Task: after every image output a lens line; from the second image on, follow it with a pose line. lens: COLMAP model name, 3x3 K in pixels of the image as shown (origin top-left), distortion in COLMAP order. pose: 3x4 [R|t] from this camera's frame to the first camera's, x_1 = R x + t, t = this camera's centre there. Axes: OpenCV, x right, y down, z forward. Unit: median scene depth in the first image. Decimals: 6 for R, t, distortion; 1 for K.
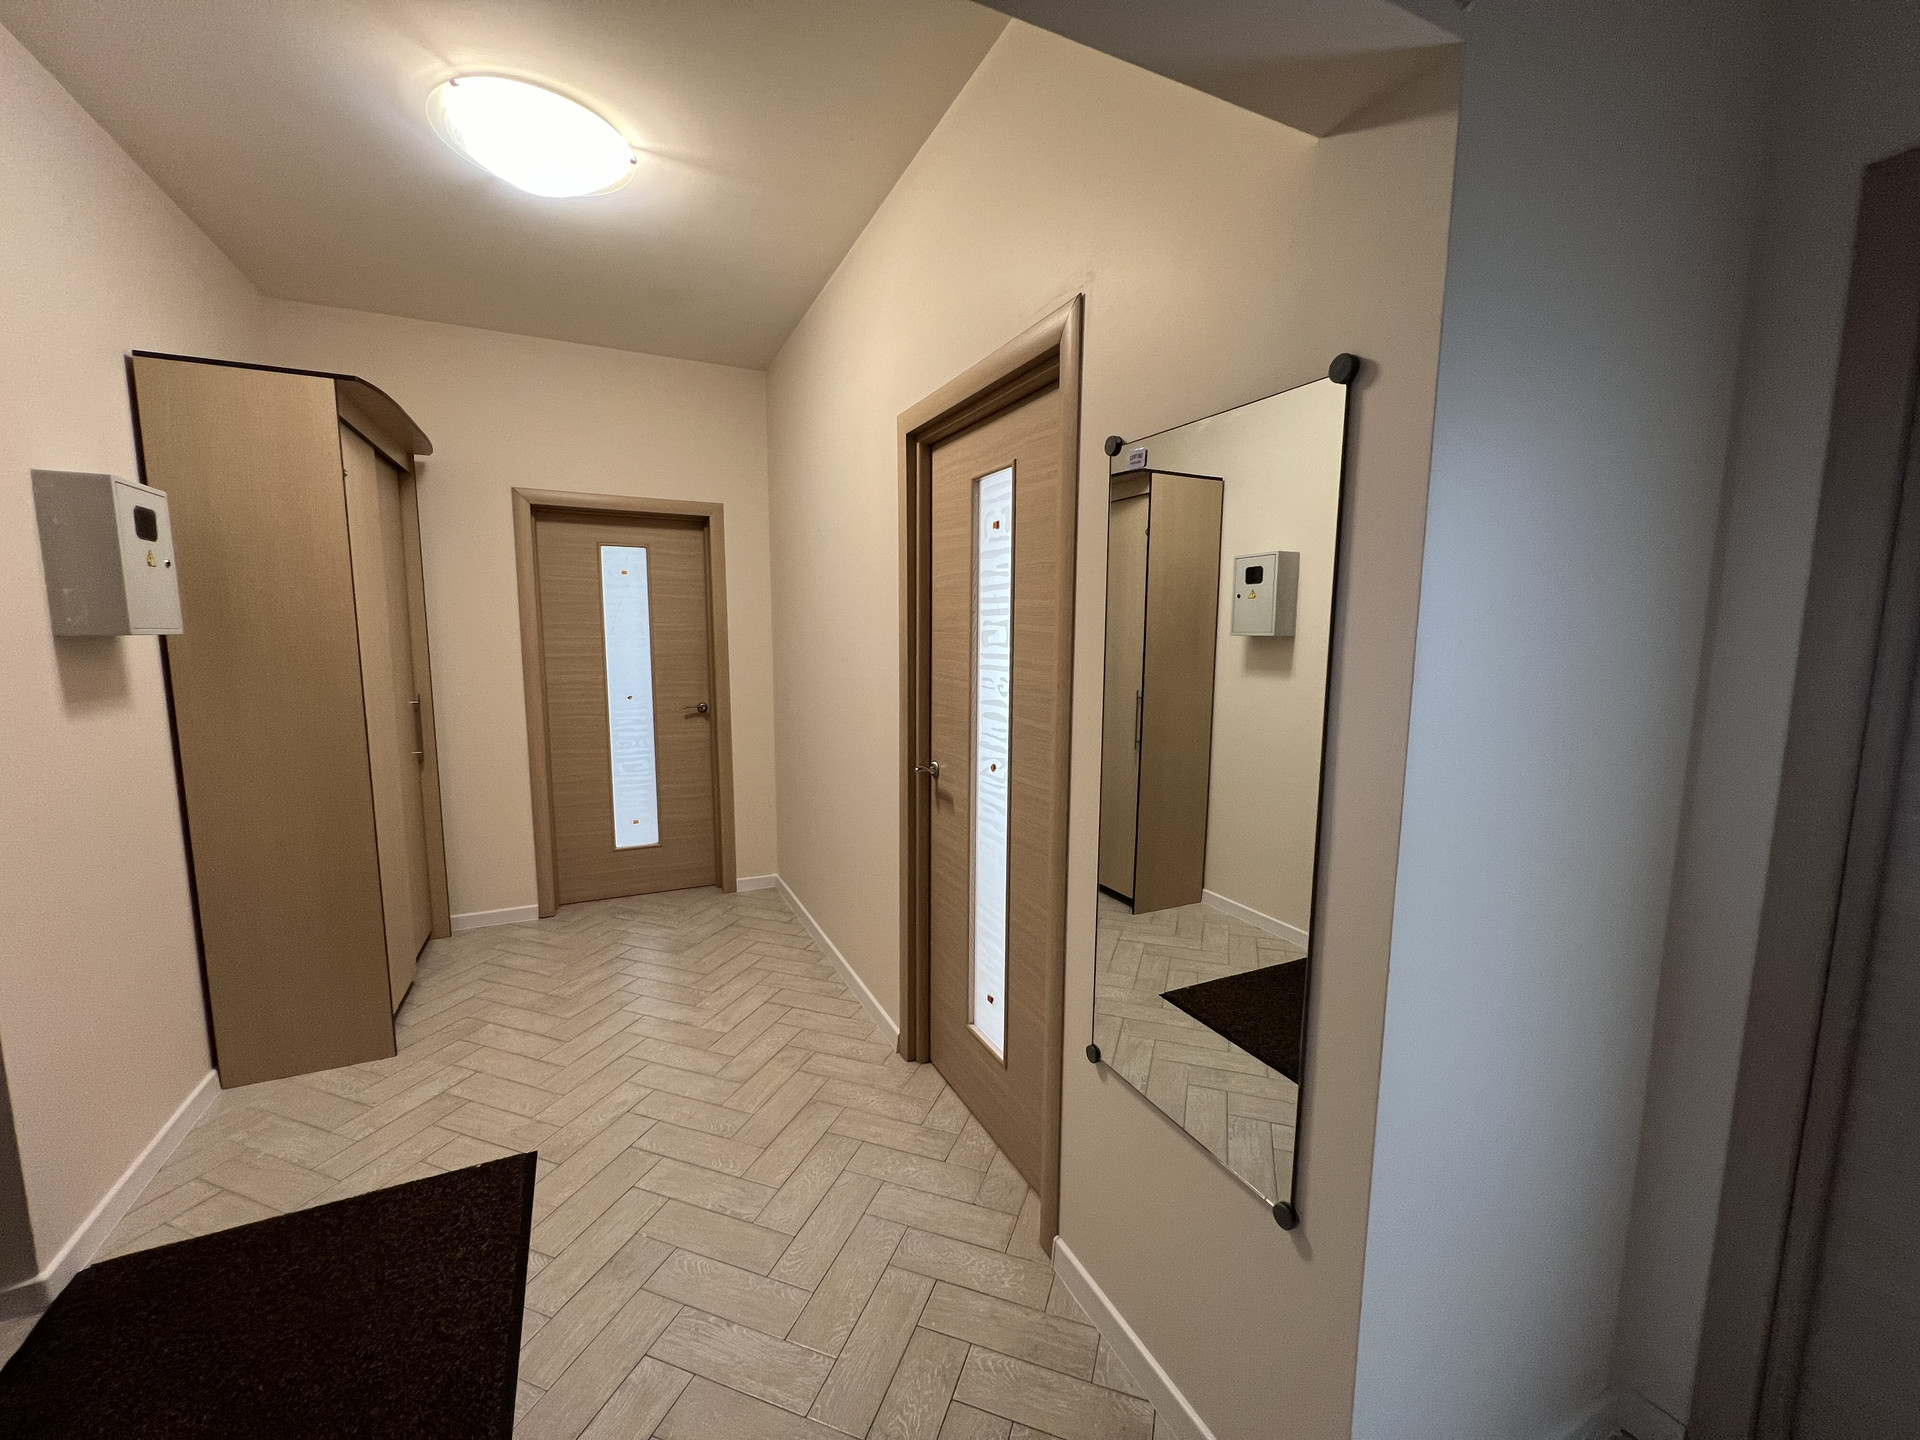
lens RADIAL K [[763.7, 0, 962.4], [0, 763.7, 722.3], [0, 0, 1]] dist [-0.000709, 0.000307]
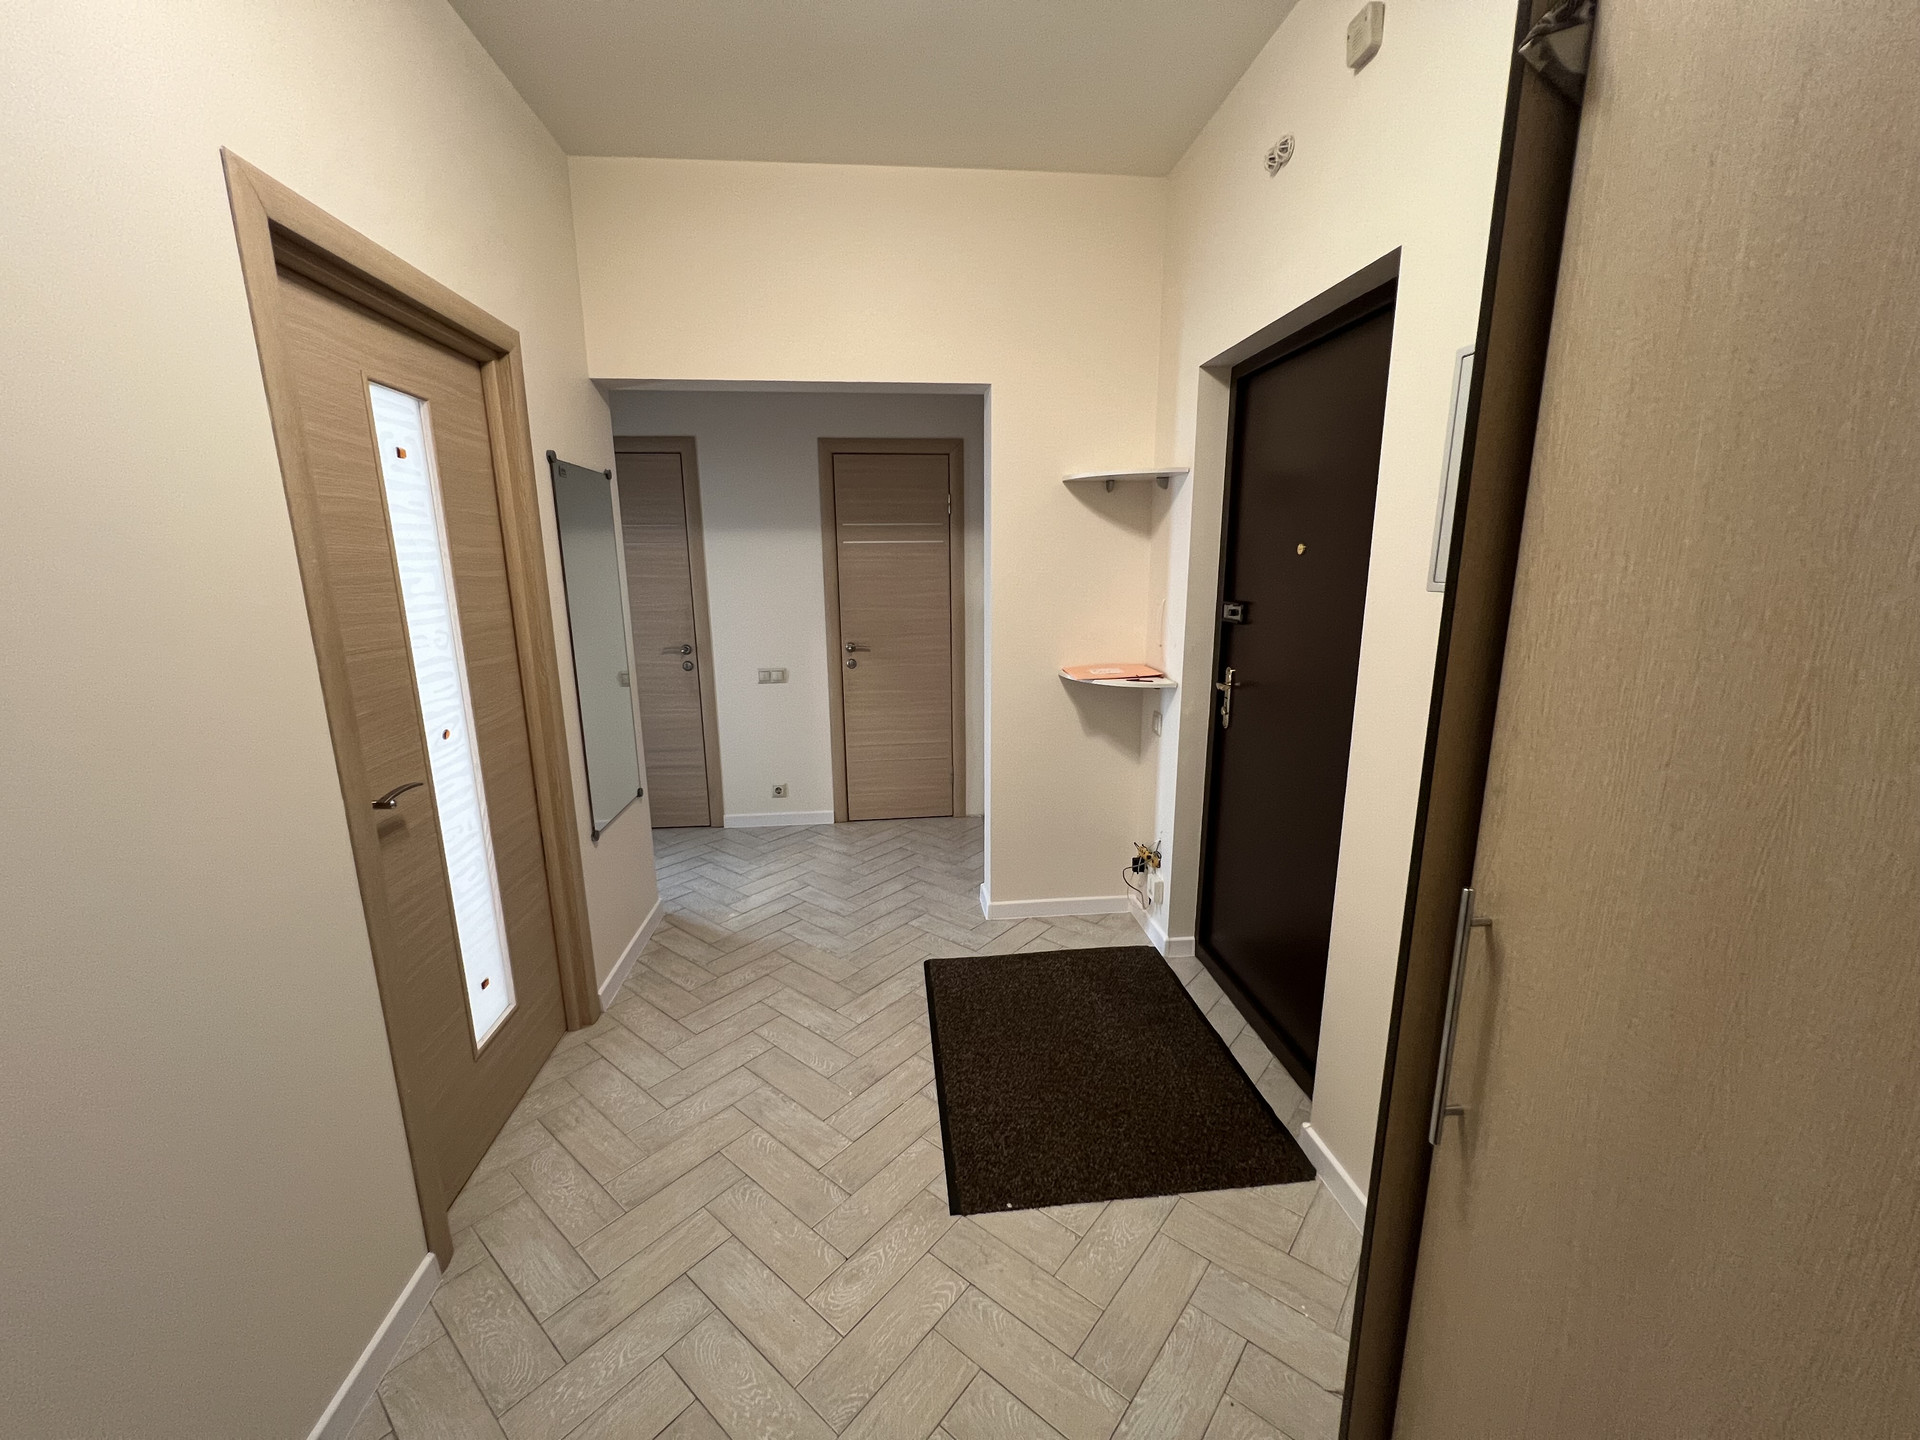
lens RADIAL K [[763.7, 0, 960.5], [0, 763.7, 722.1], [0, 0, 1]] dist [-0.000709, 0.000307]
pose [[-0.938767, -0.067311, 0.337913, -0.902835], [0.050082, 0.943659, 0.327107, -0.235032], [-0.340892, 0.324000, -0.882506, 1.732576]]
